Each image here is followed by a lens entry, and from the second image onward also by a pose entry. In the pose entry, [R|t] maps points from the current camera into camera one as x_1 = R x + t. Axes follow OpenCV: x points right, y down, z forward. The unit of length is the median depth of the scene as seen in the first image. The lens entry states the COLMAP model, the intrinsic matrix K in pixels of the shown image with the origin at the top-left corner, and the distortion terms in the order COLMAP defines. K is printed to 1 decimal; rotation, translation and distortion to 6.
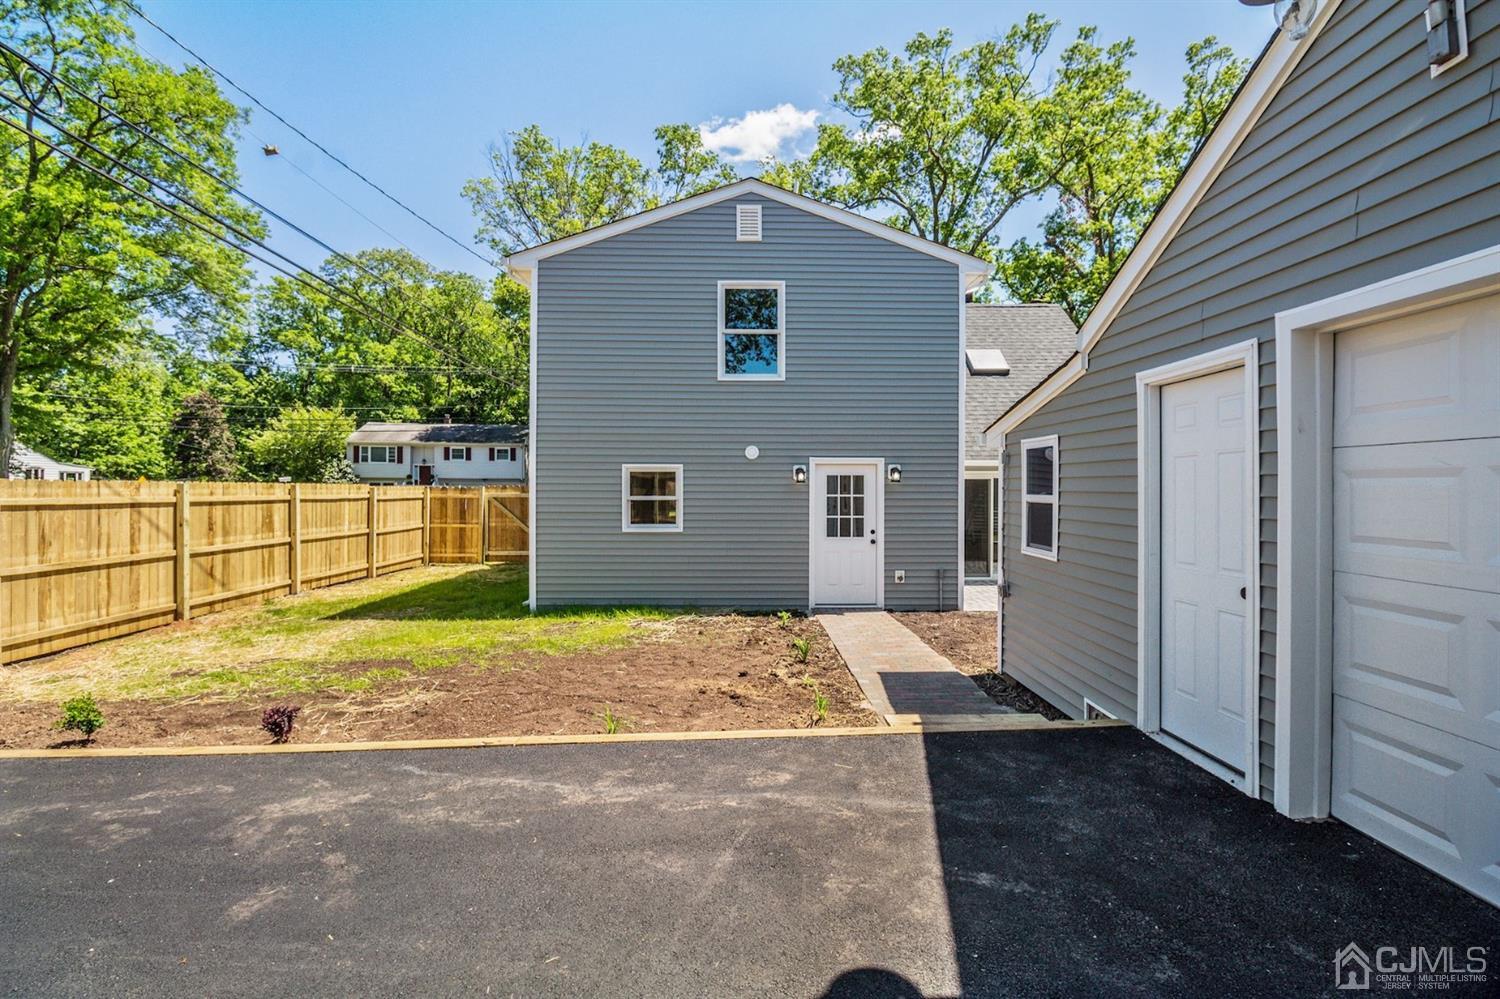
lens RADIAL K [[702.0, 0, 751.8], [0, 702.0, 452.5], [0, 0, 1]] dist [-0.012617, -0.001186]
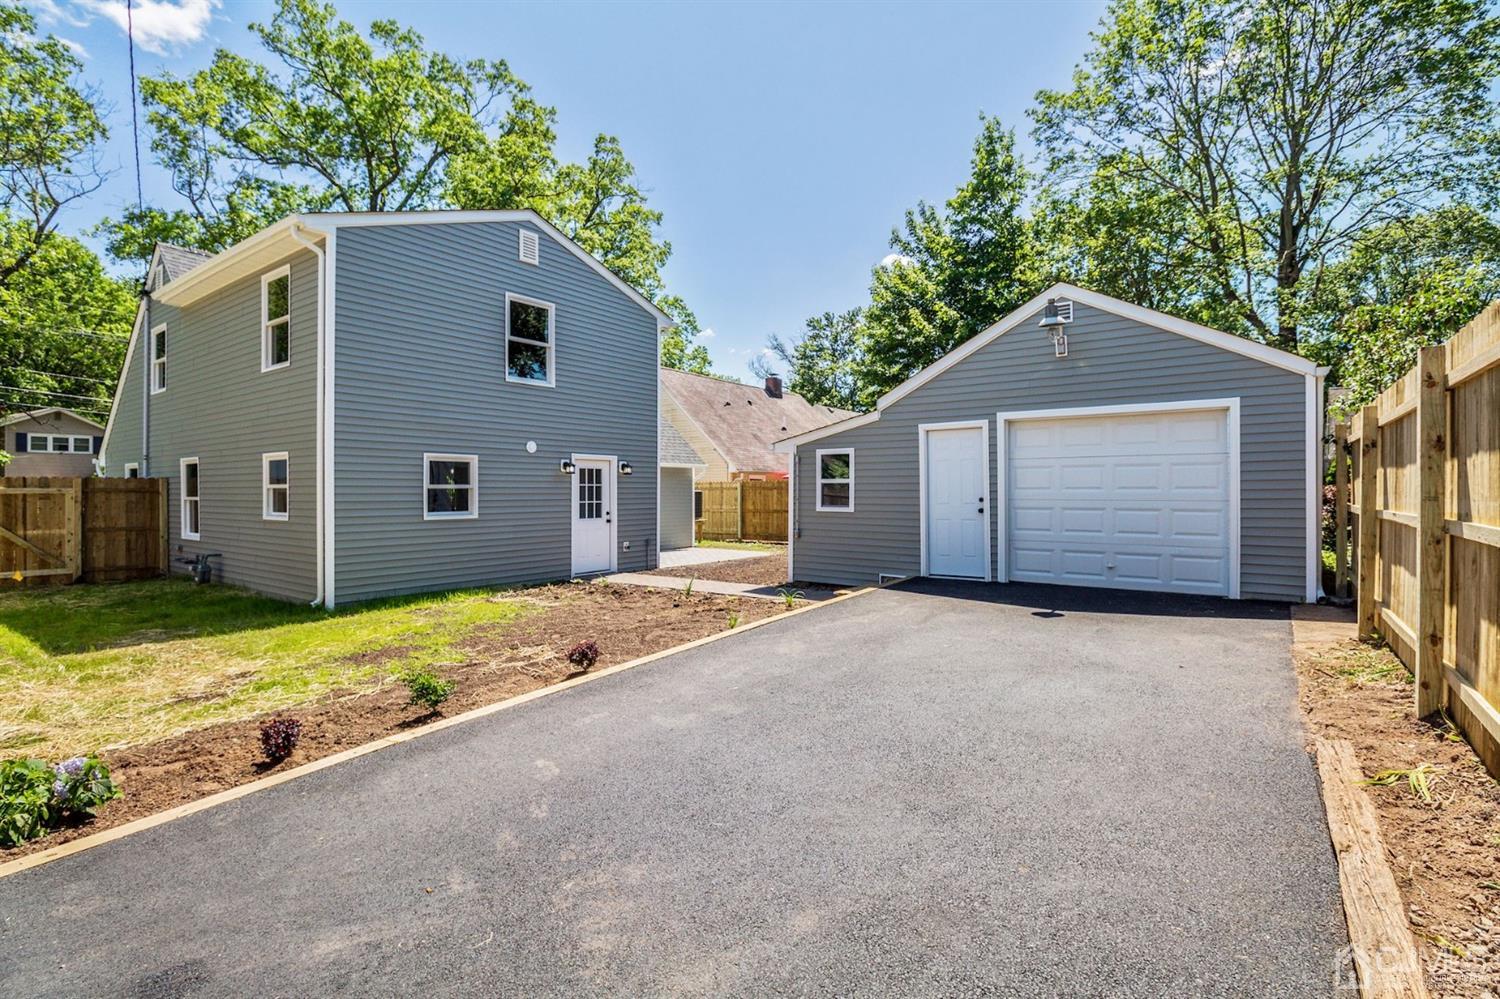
lens RADIAL K [[702.0, 0, 751.8], [0, 702.0, 452.5], [0, 0, 1]] dist [-0.012617, -0.001186]
pose [[0.609123, 0.039057, 0.792113, -0.690330], [-0.034748, 0.999142, -0.022544, 0.021712], [-0.792314, -0.013792, 0.609957, 0.008365]]
